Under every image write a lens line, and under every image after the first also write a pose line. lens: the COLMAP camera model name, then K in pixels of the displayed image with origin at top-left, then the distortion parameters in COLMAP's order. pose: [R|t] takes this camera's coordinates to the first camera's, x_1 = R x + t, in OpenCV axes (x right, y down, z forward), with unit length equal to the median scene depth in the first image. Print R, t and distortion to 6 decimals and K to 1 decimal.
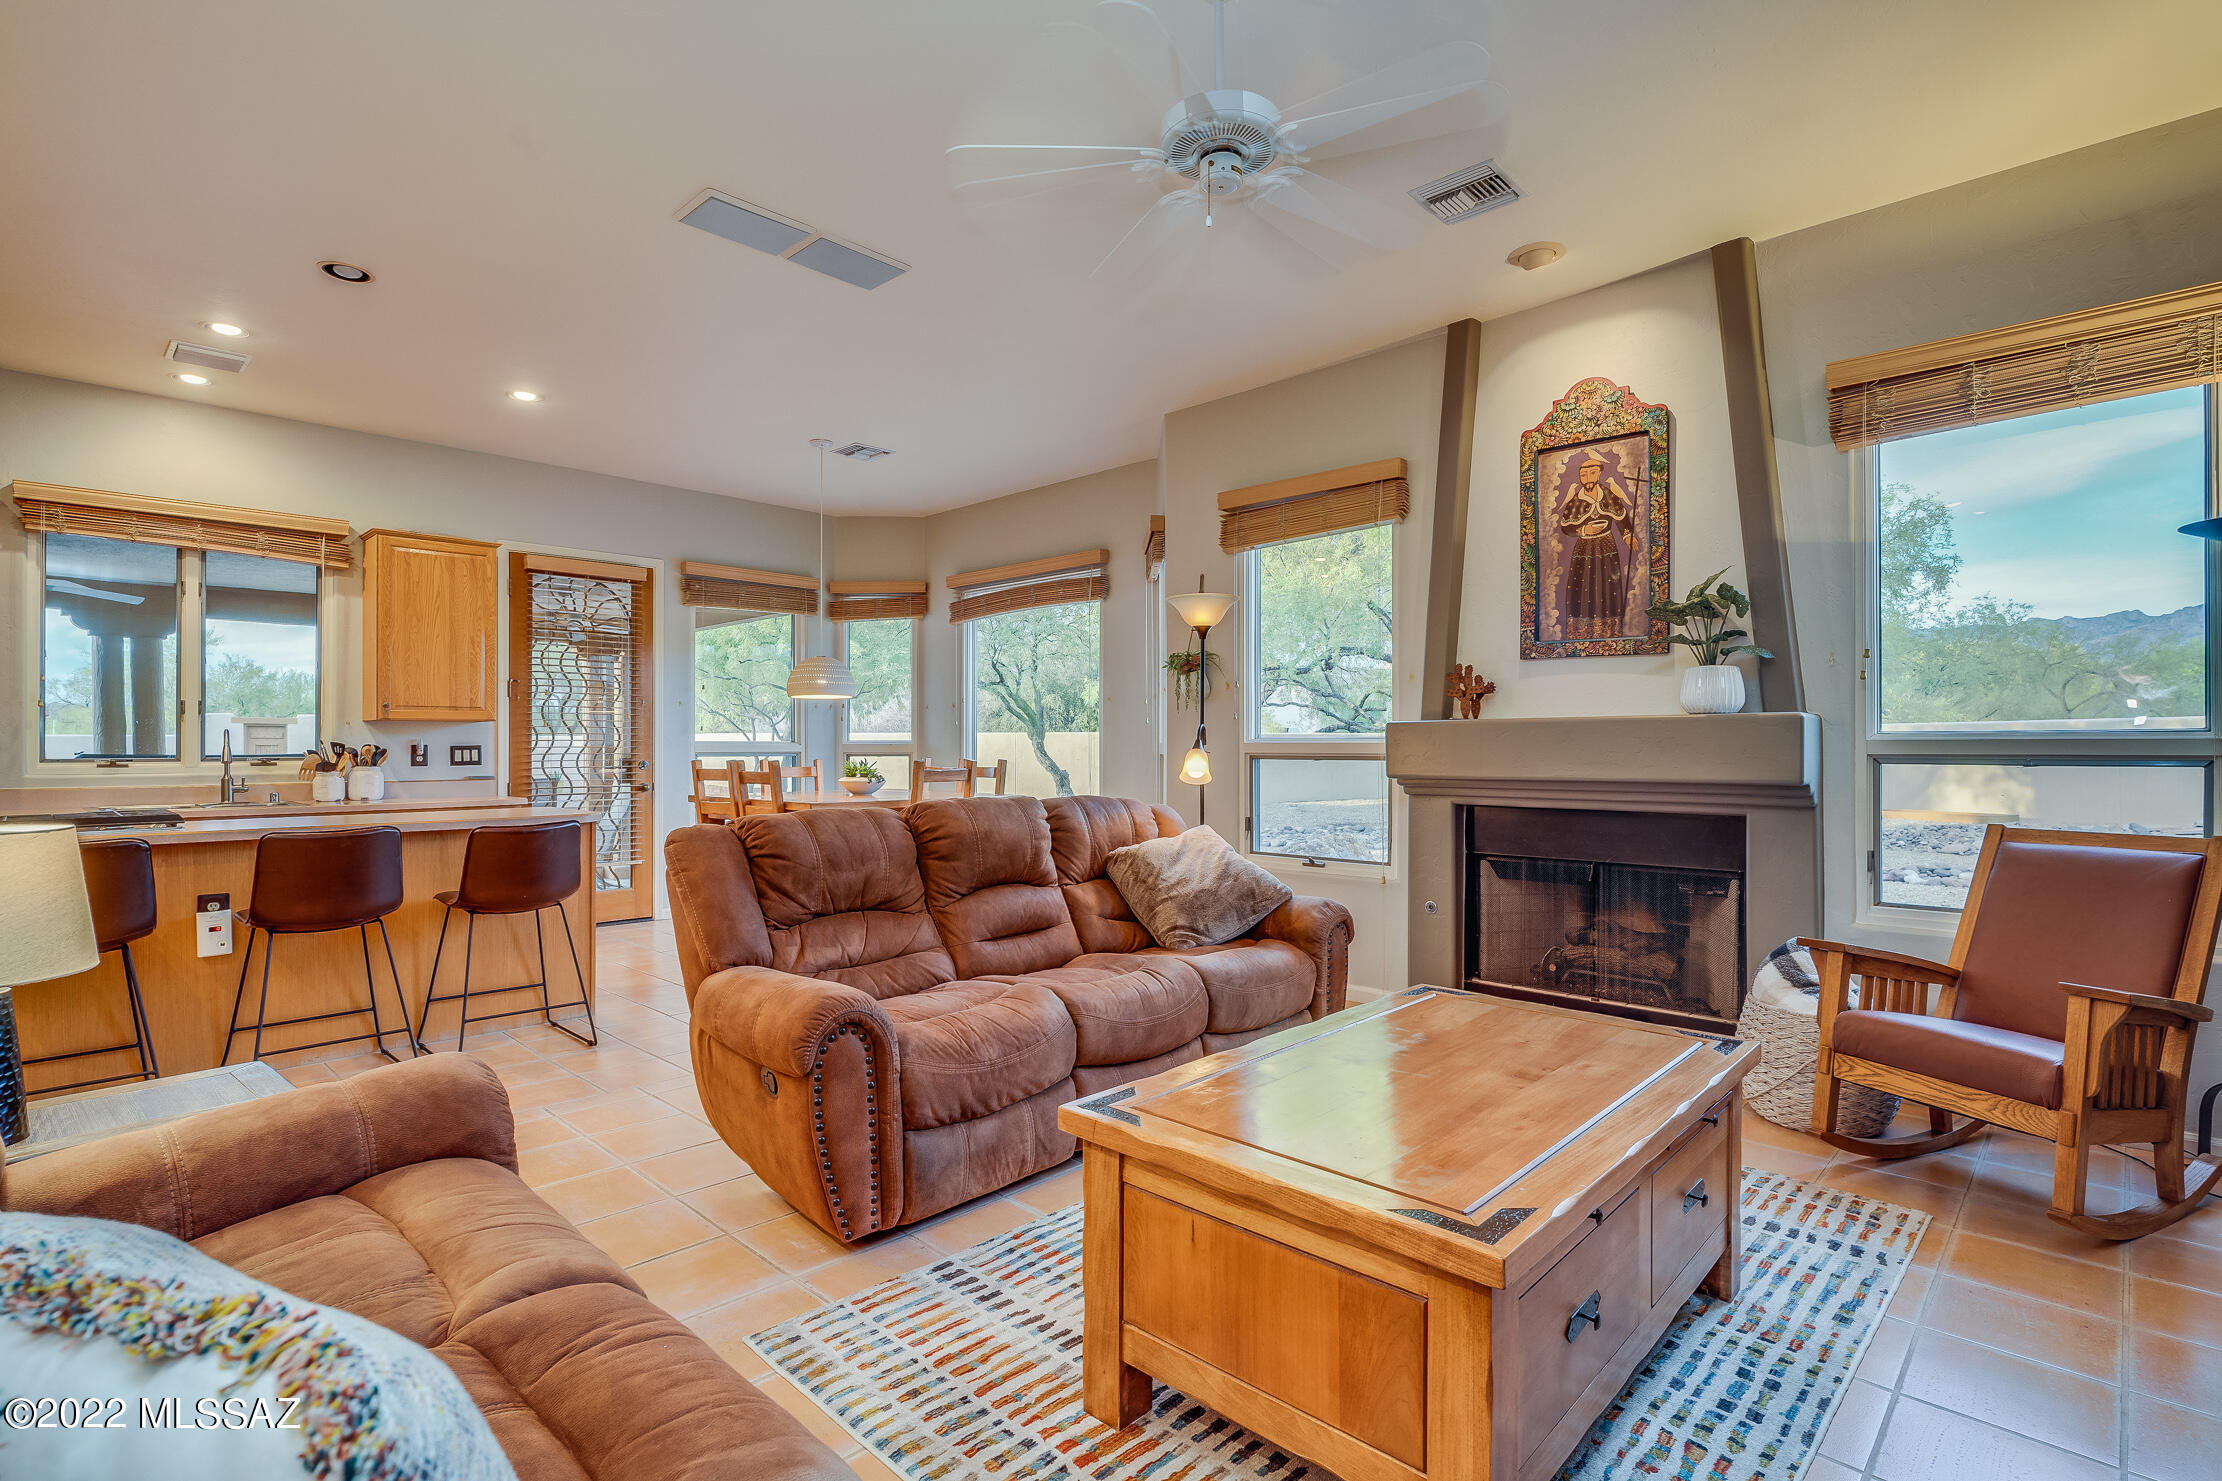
lens RADIAL K [[1050.5, 0, 1111.0], [0, 1050.5, 740.5], [0, 0, 1]] dist [0.000811, 0.000086]
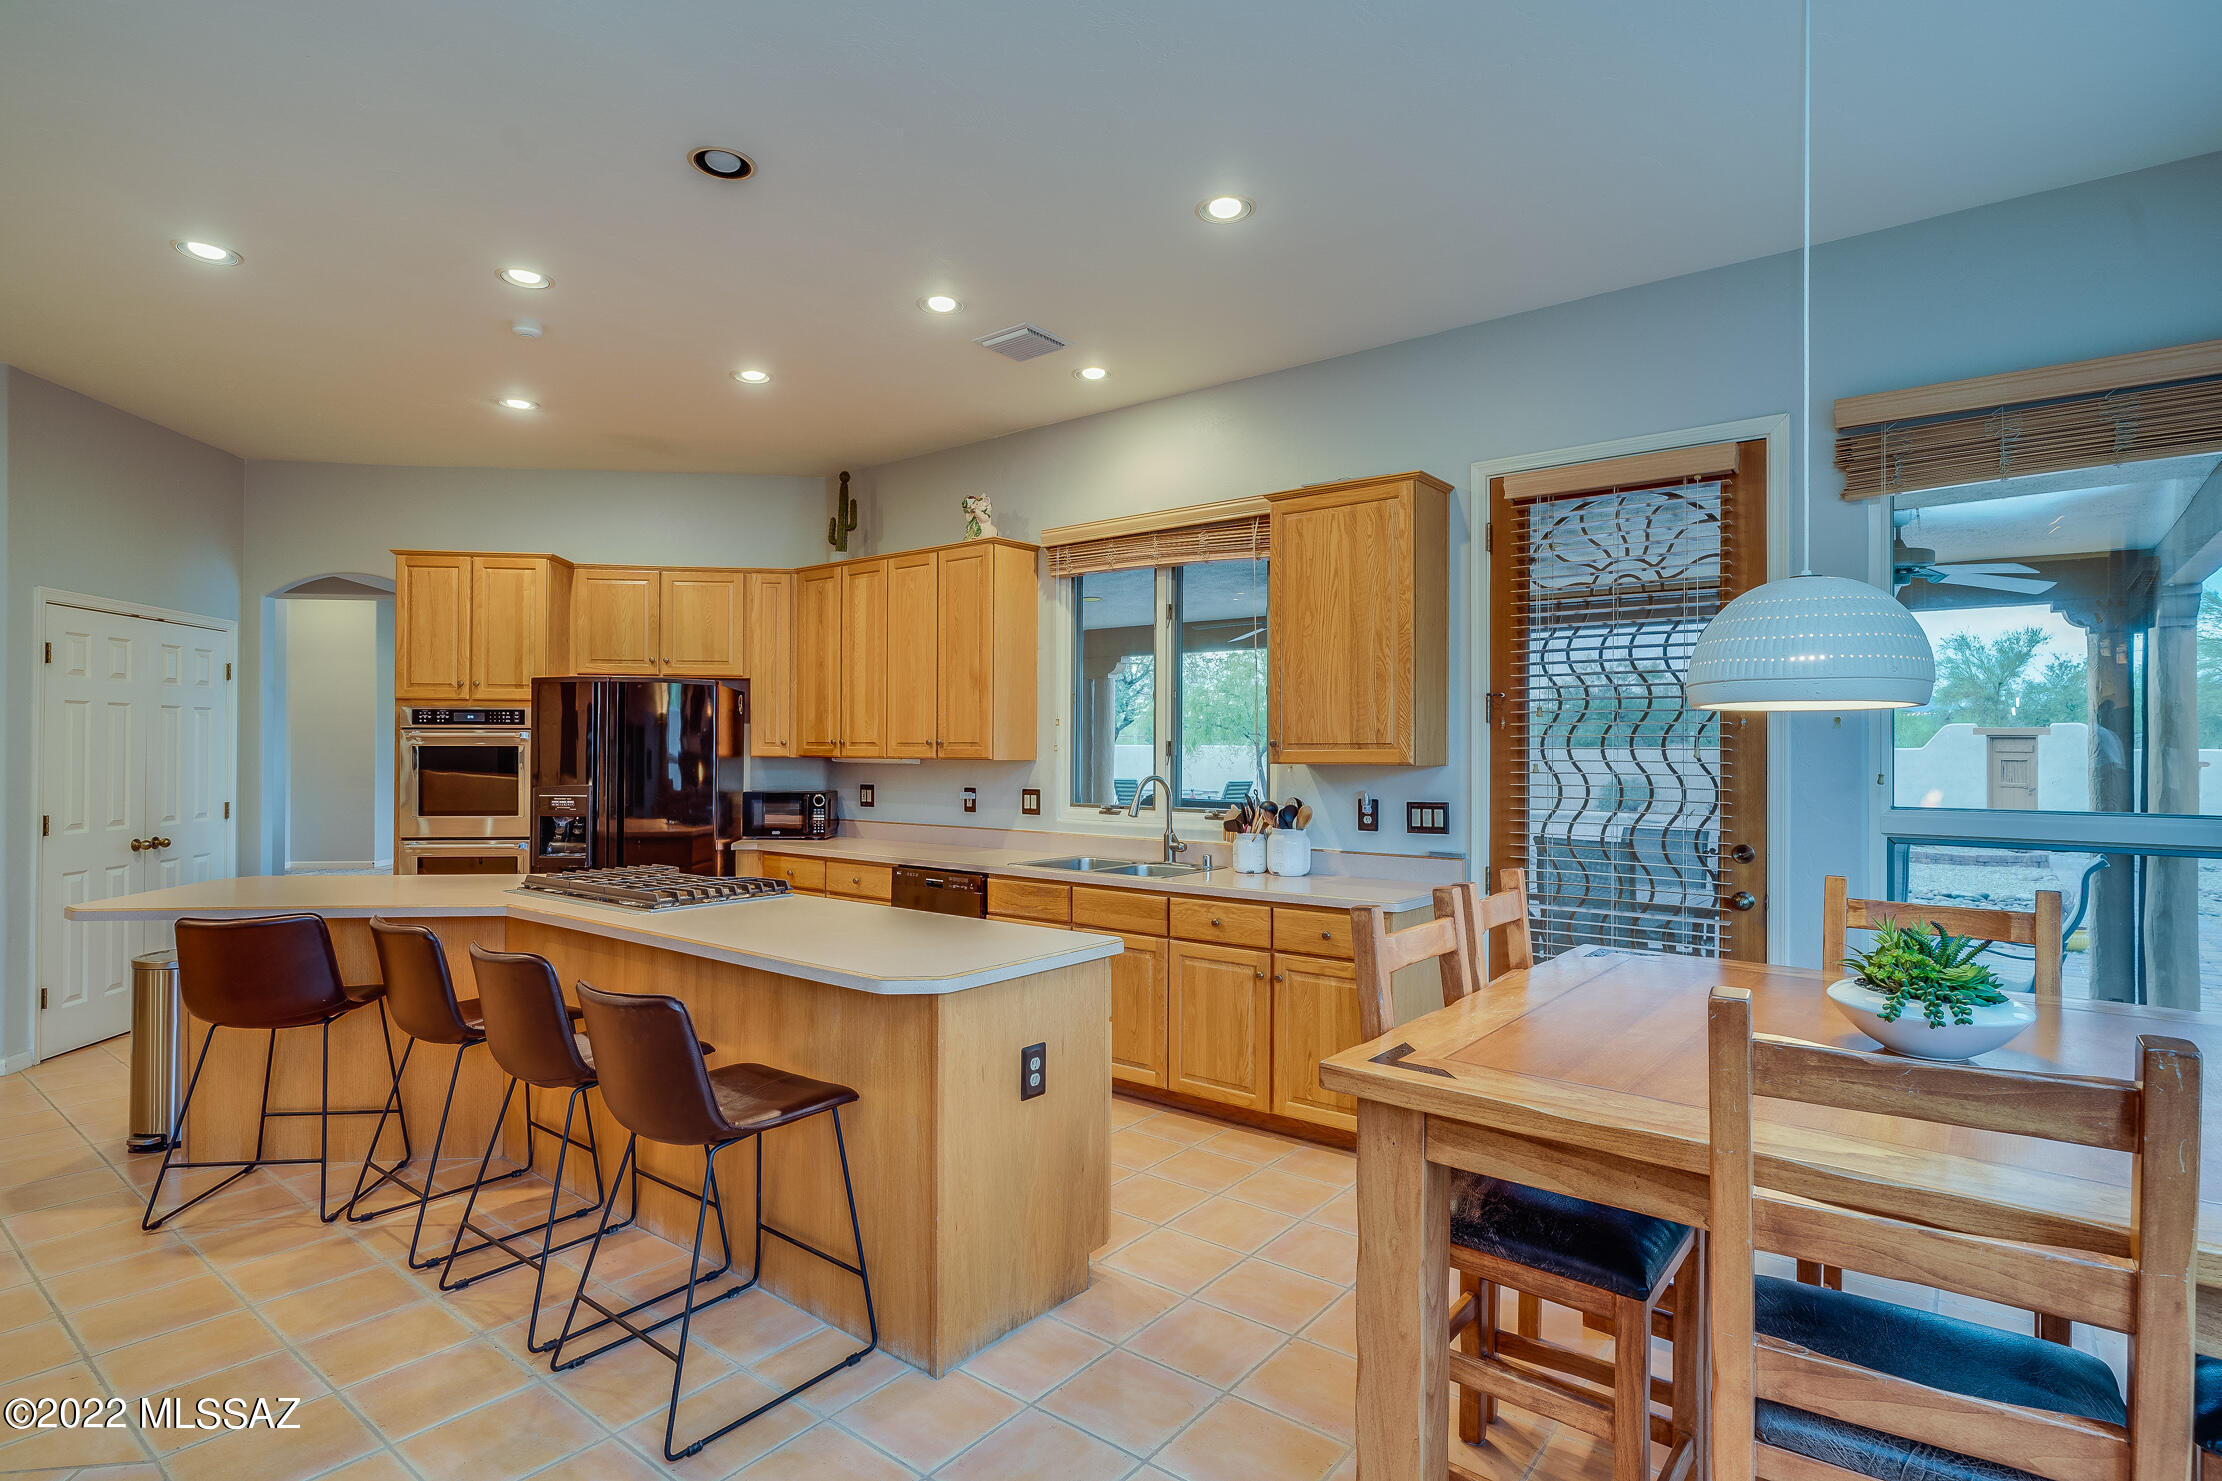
lens RADIAL K [[1104.0, 0, 1111.0], [0, 1104.0, 740.5], [0, 0, 1]] dist [0.003124, 0.000183]
pose [[0.106016, -0.005222, -0.994351, 0.033467], [0.000367, 0.999986, -0.005213, -0.036729], [0.994364, 0.000188, 0.106016, 0.940551]]
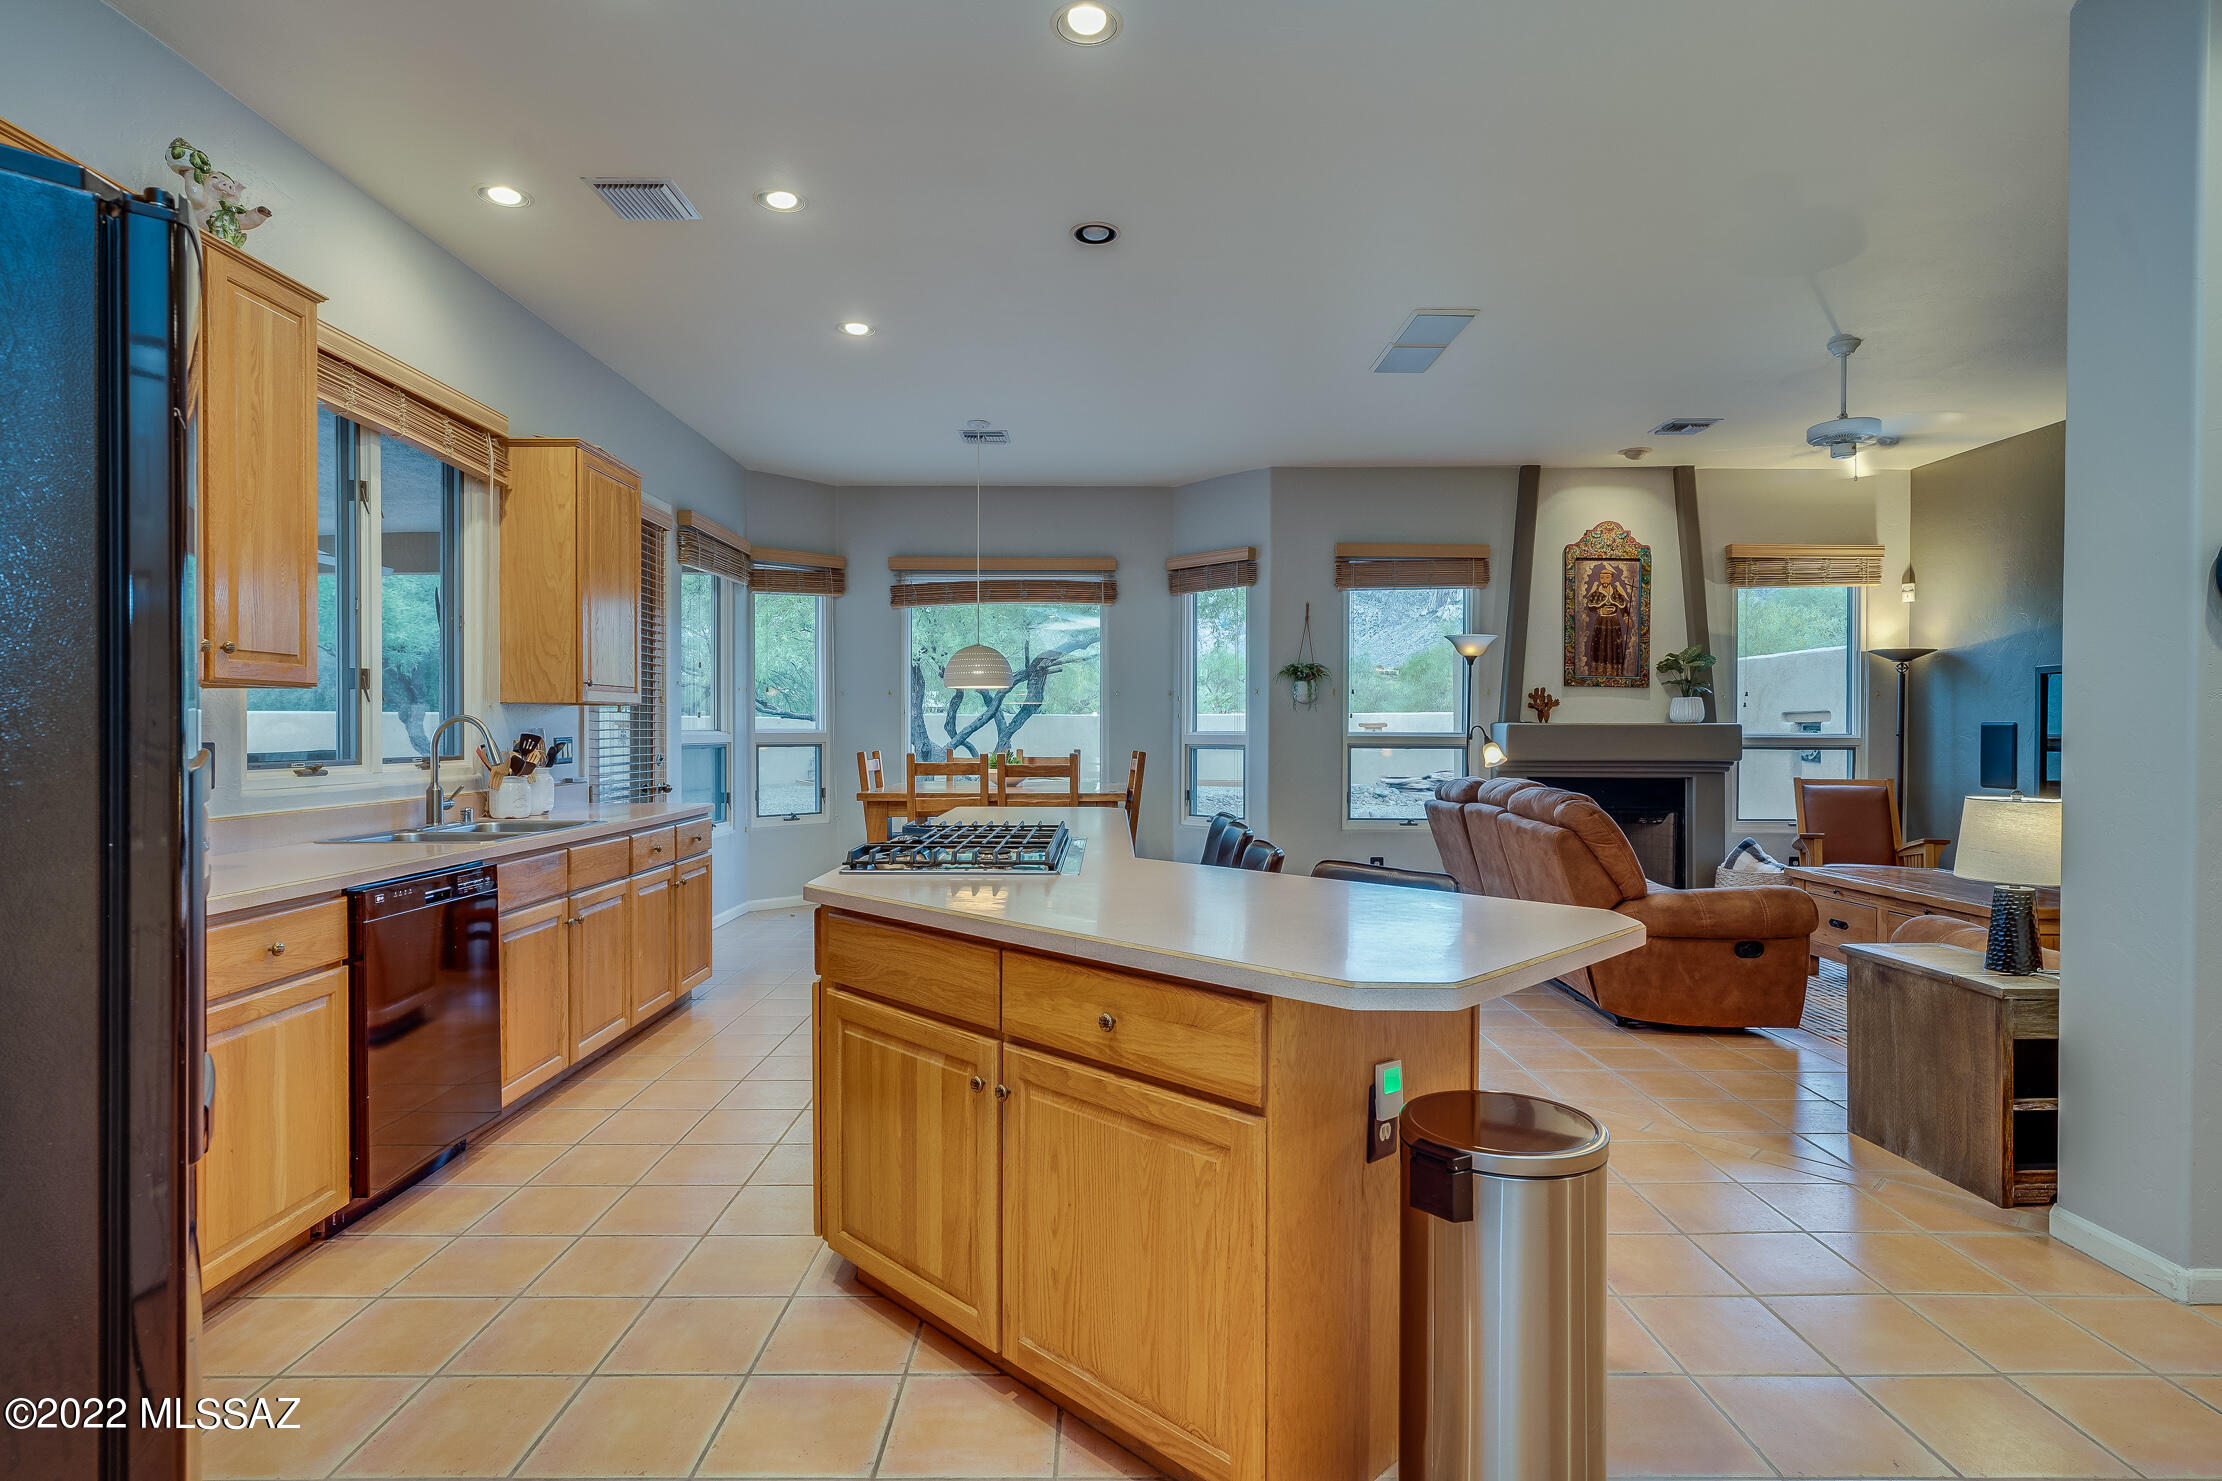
lens RADIAL K [[1104.0, 0, 1111.0], [0, 1104.0, 740.5], [0, 0, 1]] dist [0.003124, 0.000183]
pose [[0.725560, -0.000862, 0.688159, -1.108174], [-0.008851, 0.999905, 0.010585, -0.005036], [-0.688102, -0.013771, 0.725483, 0.217982]]
